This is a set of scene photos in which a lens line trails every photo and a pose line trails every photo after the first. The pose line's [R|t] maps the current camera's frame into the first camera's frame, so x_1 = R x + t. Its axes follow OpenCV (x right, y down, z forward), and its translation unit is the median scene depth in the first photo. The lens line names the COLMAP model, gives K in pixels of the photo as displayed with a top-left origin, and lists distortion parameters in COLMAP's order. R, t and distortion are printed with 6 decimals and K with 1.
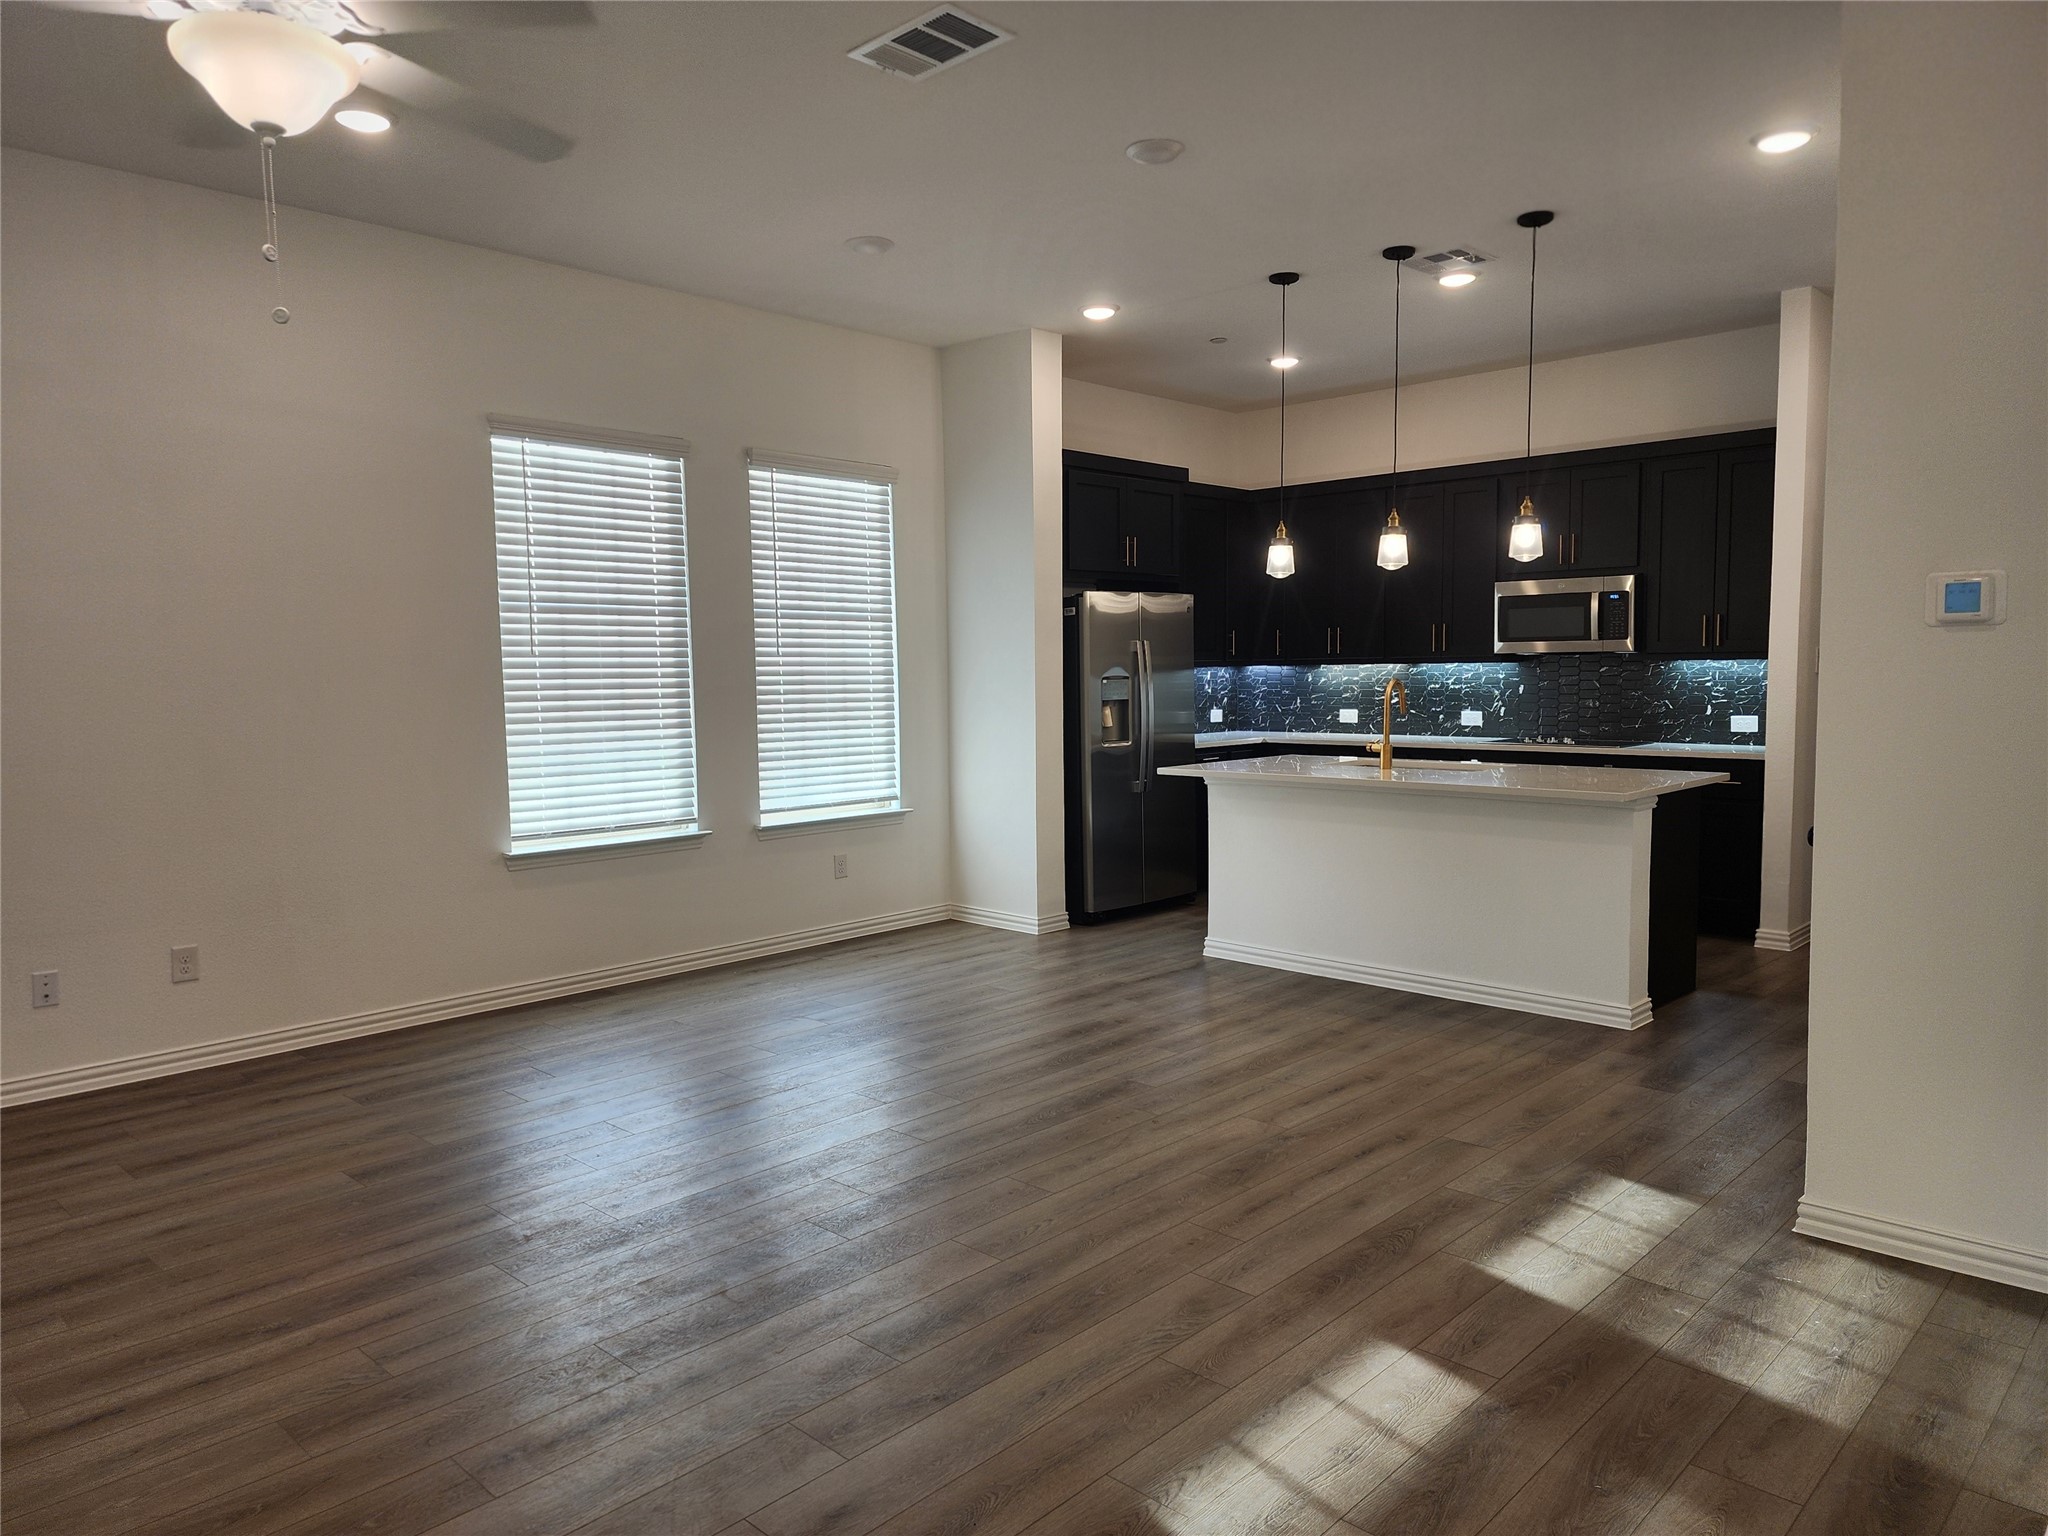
lens RADIAL K [[1372.1, 0, 1008.8], [0, 1372.1, 778.1], [0, 0, 1]] dist [0.083001, -0.073341]
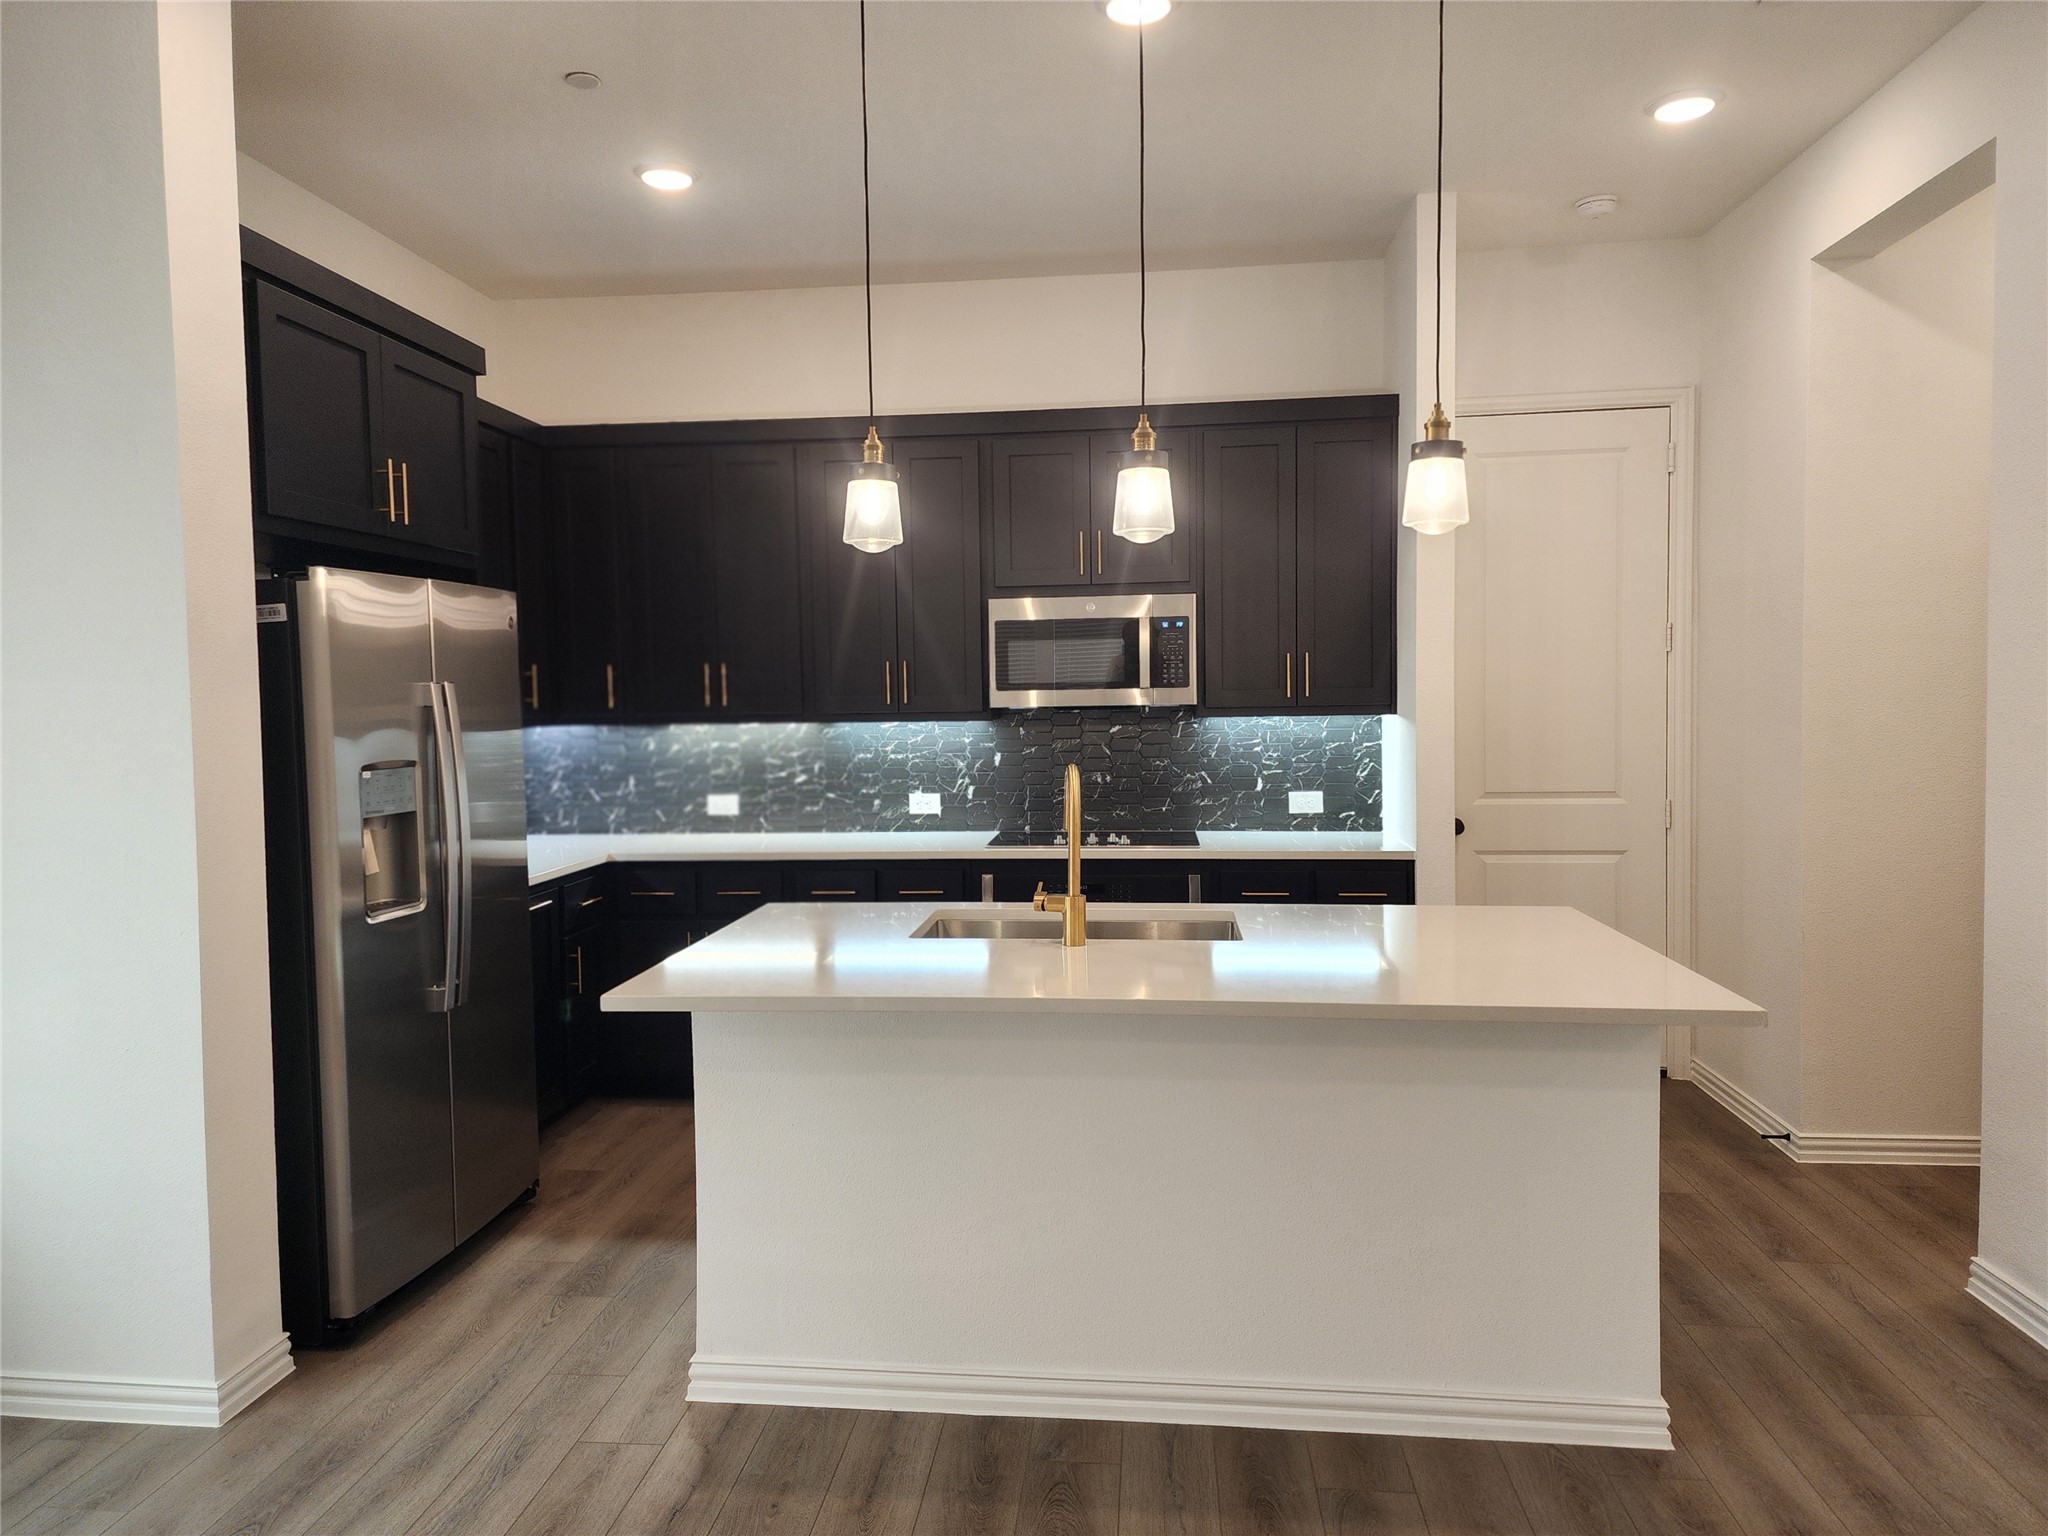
lens RADIAL K [[1372.1, 0, 999.6], [0, 1372.1, 751.4], [0, 0, 1]] dist [0.083001, -0.073341]
pose [[0.791138, -0.026915, 0.611045, -0.041947], [0.056473, 0.997978, -0.029159, -0.053471], [-0.609025, 0.057576, 0.791059, 0.521018]]
